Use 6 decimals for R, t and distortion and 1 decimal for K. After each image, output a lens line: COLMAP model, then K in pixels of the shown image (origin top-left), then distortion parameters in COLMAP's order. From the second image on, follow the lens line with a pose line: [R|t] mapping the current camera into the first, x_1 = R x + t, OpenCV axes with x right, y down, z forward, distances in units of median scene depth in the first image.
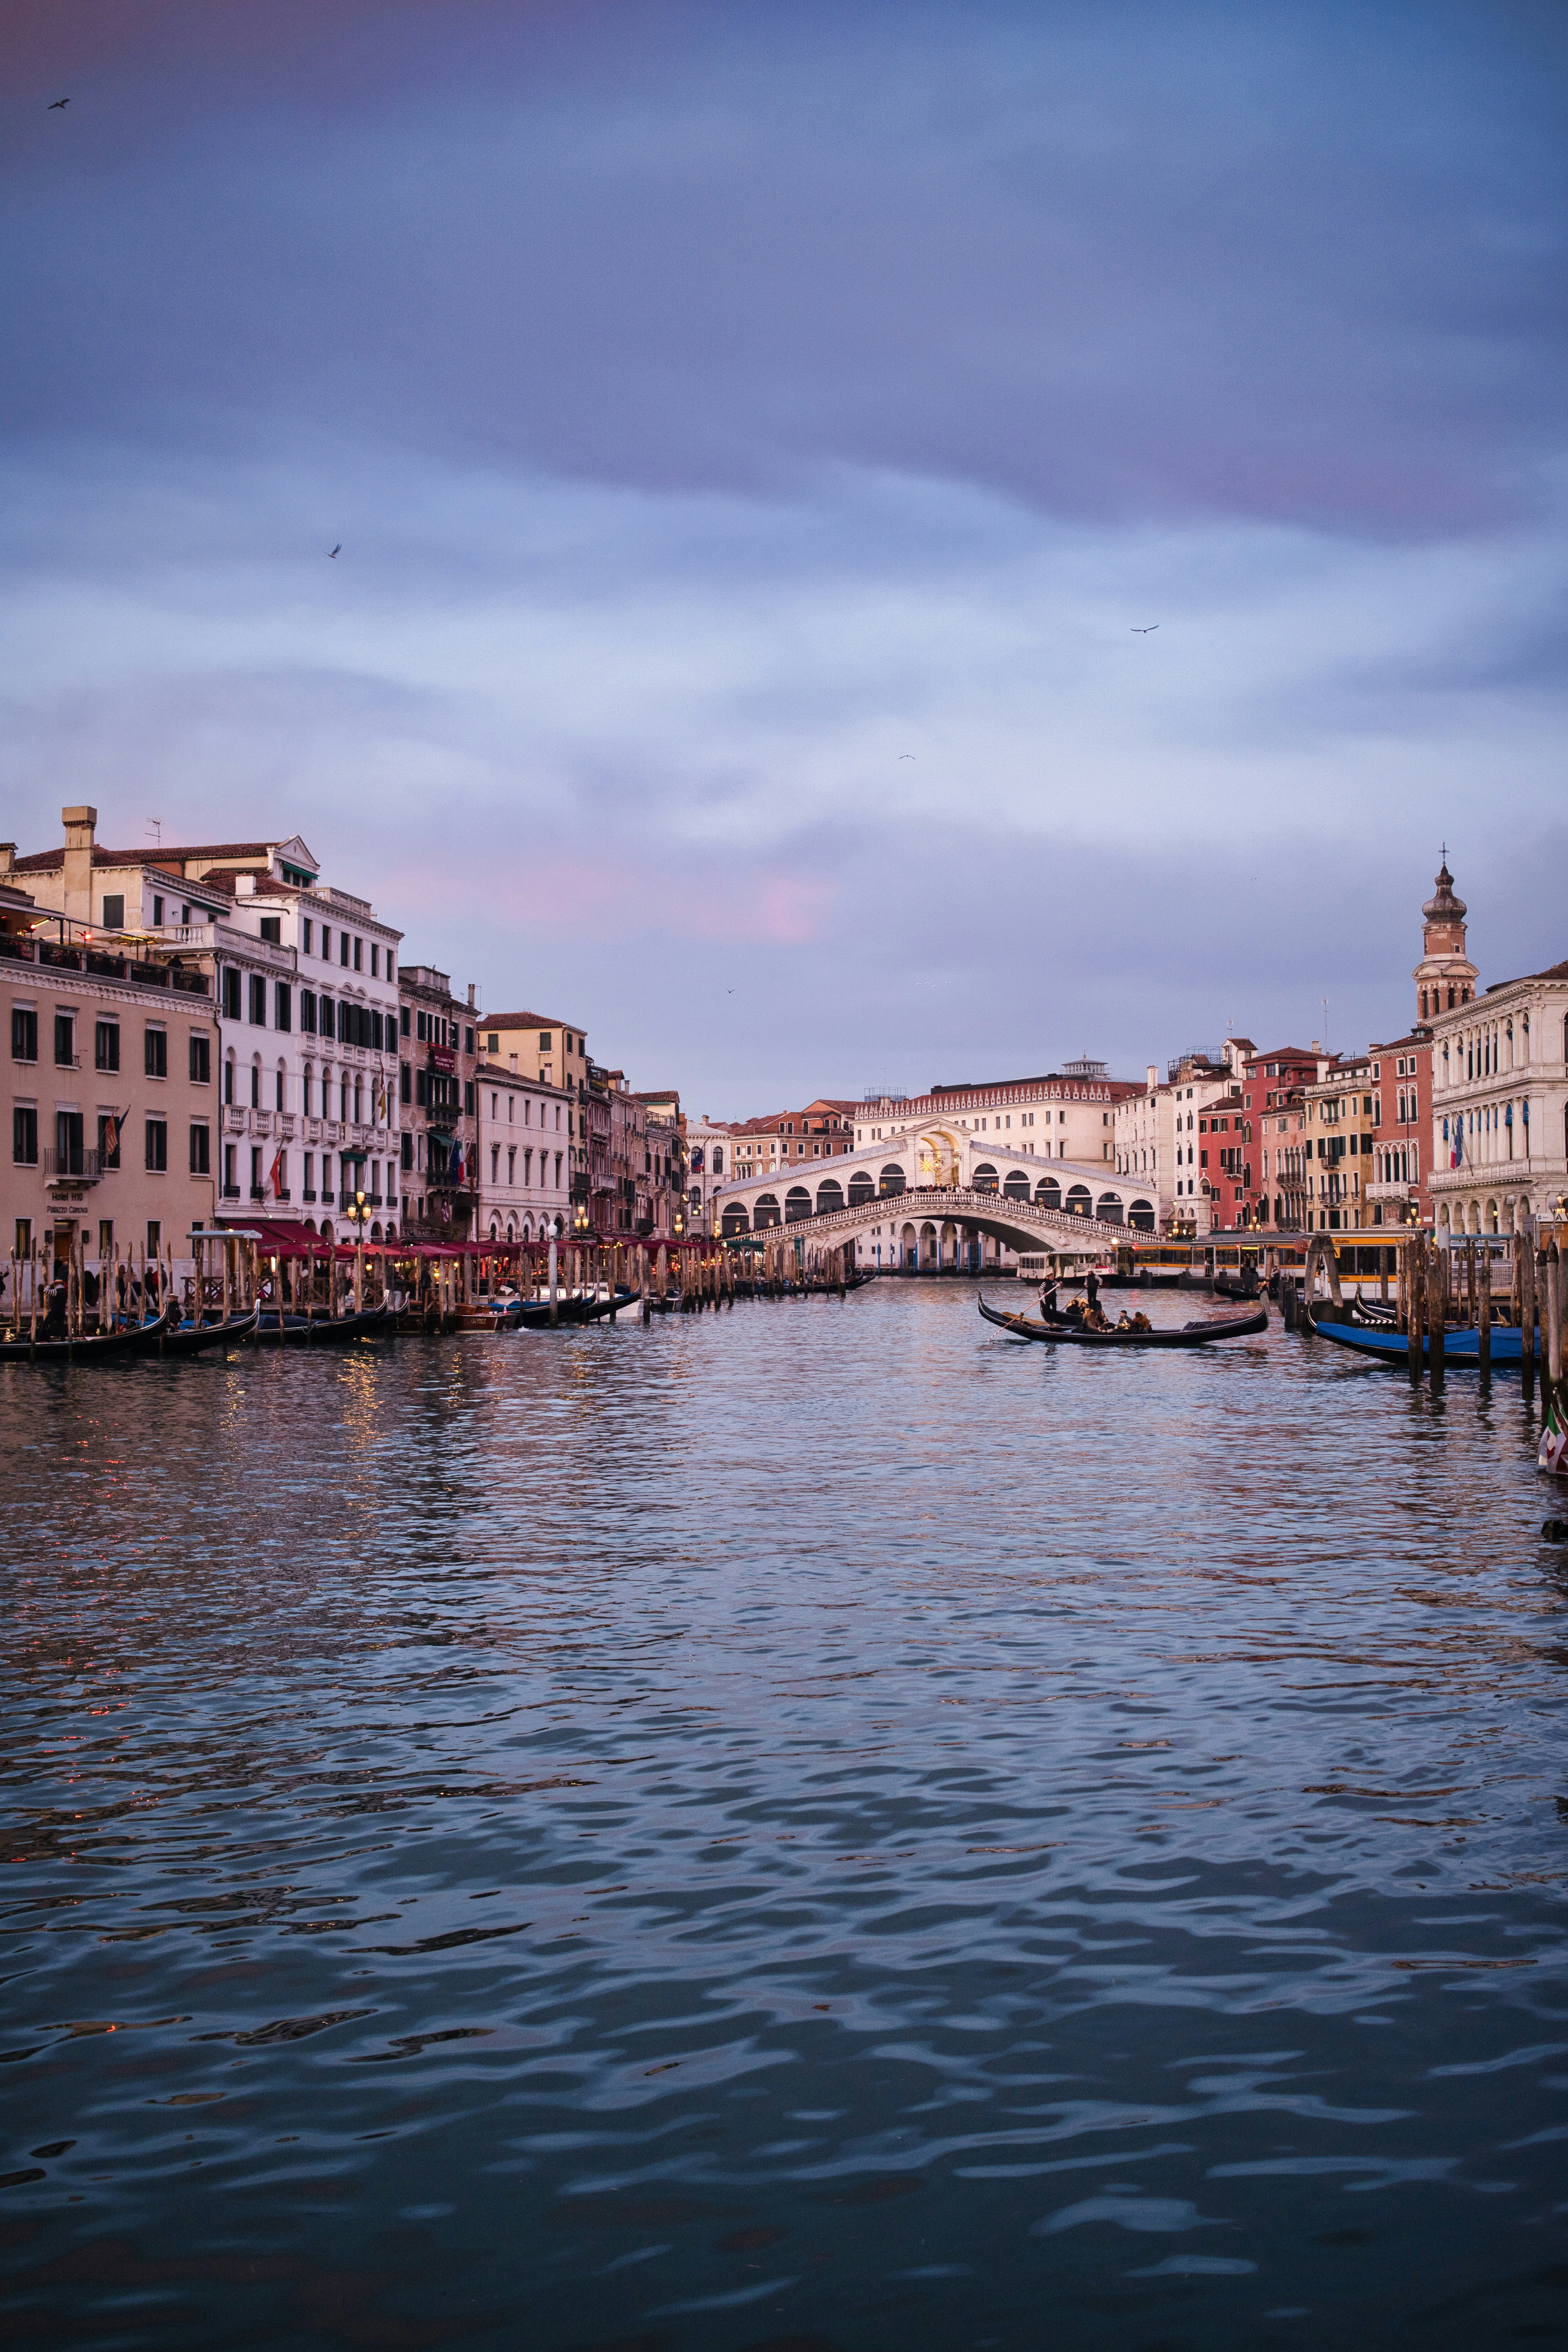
lens RADIAL K [[2324.4, 0, 775.2], [0, 2324.4, 1172.5], [0, 0, 1]] dist [-0.096629, 0.002920]
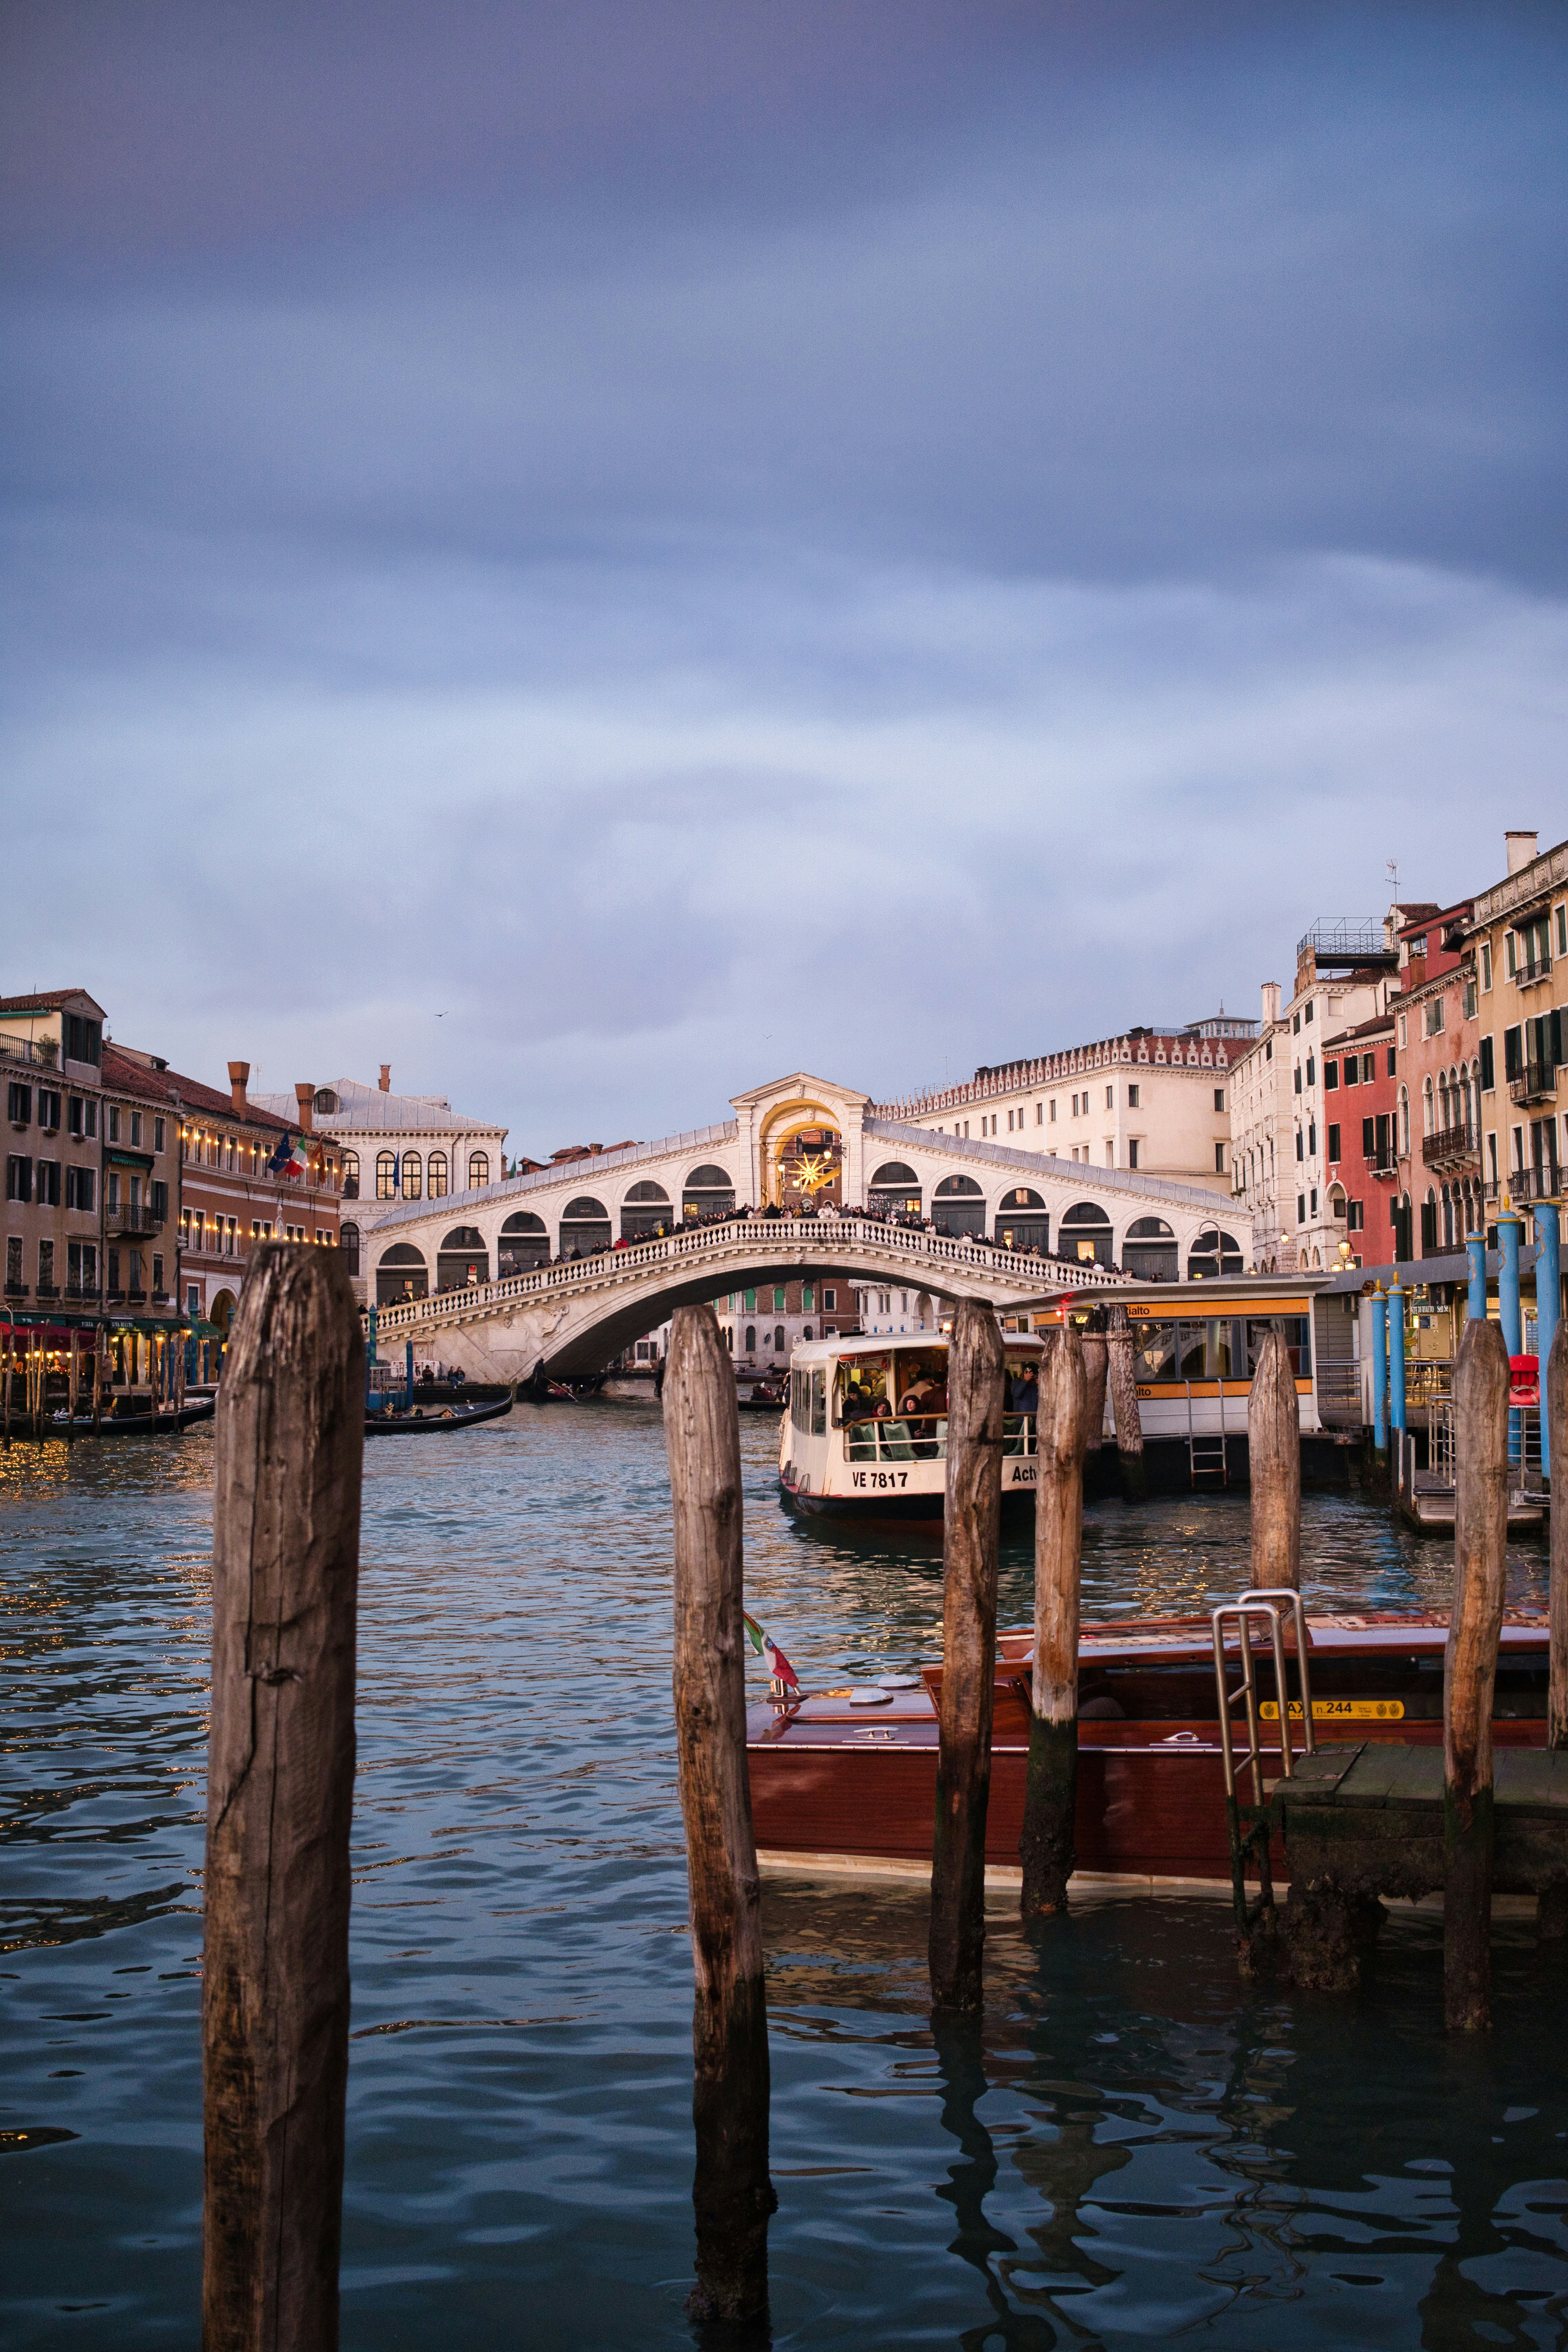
lens RADIAL K [[2324.4, 0, 775.2], [0, 2324.4, 1172.5], [0, 0, 1]] dist [-0.096629, 0.002920]
pose [[0.987445, -0.014640, -0.157283, 0.144175], [0.008578, 0.999196, -0.039152, 0.017788], [0.157730, 0.037311, 0.986777, 0.503357]]
